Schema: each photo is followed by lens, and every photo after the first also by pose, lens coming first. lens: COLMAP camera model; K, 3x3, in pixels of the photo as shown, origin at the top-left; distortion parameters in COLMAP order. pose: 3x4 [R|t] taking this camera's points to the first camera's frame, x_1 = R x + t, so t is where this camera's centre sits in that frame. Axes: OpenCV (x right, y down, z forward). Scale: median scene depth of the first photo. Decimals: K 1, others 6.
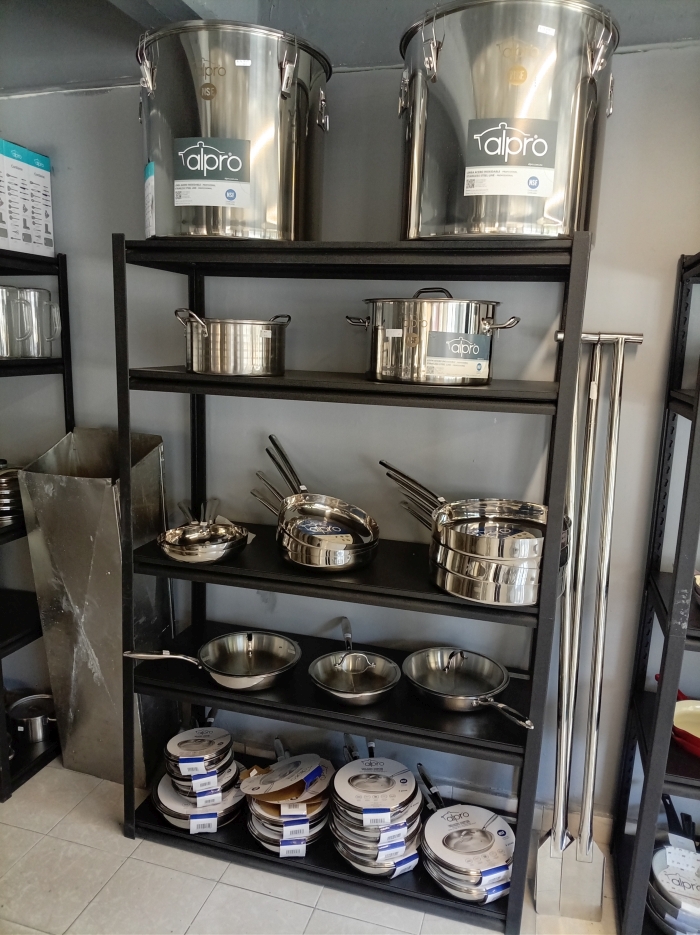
lens RADIAL K [[693.4, 0, 346.6], [0, 693.4, 471.0], [0, 0, 1]] dist [0.035396, -0.057417]
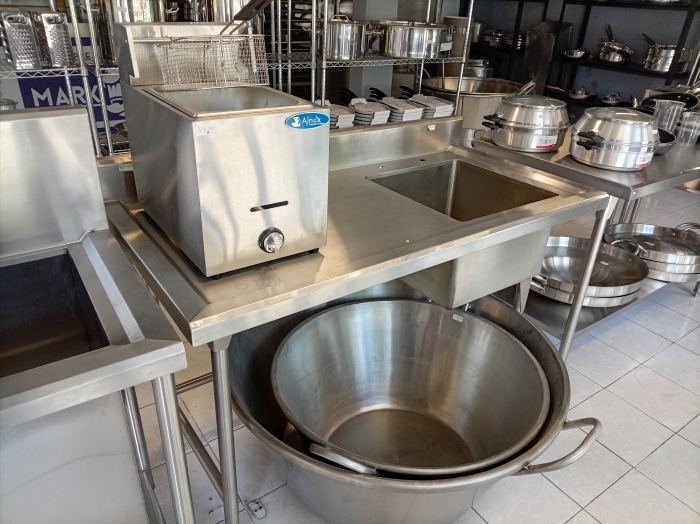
lens RADIAL K [[519.1, 0, 350.5], [0, 519.1, 262.4], [0, 0, 1]] dist [0.035396, -0.057417]
pose [[0.793134, 0.289772, -0.535697, 0.606344], [-0.134872, 0.941292, 0.309483, 0.441870], [0.593926, -0.173211, 0.785652, -1.934934]]
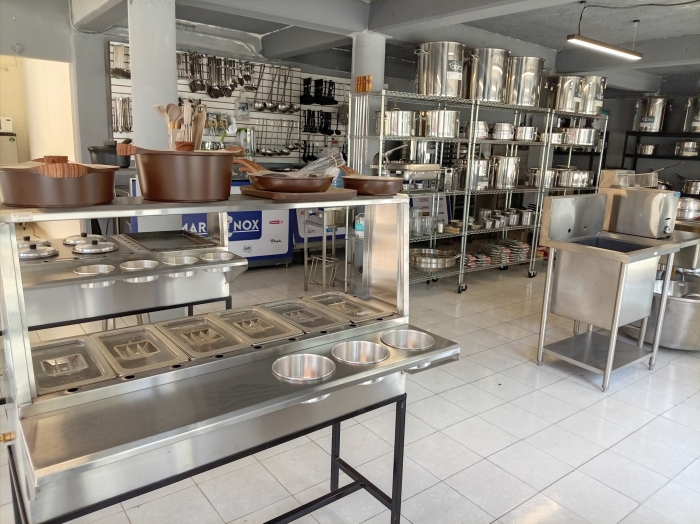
lens RADIAL K [[519.1, 0, 343.0], [0, 519.1, 261.1], [0, 0, 1]] dist [0.035396, -0.057417]
pose [[0.813486, 0.127884, -0.567350, 0.346179], [-0.117415, 0.991551, 0.055148, 0.761214], [0.569608, 0.021754, 0.821628, -3.811496]]
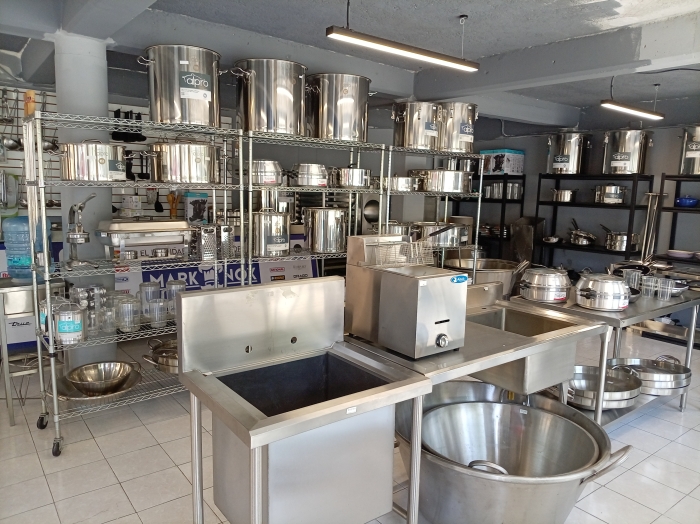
lens RADIAL K [[519.1, 0, 351.7], [0, 519.1, 262.1], [0, 0, 1]] dist [0.035396, -0.057417]
pose [[0.818516, 0.073946, -0.569705, 0.677513], [-0.108896, 0.993673, -0.027480, 0.496010], [0.564068, 0.084531, 0.821390, -2.555854]]
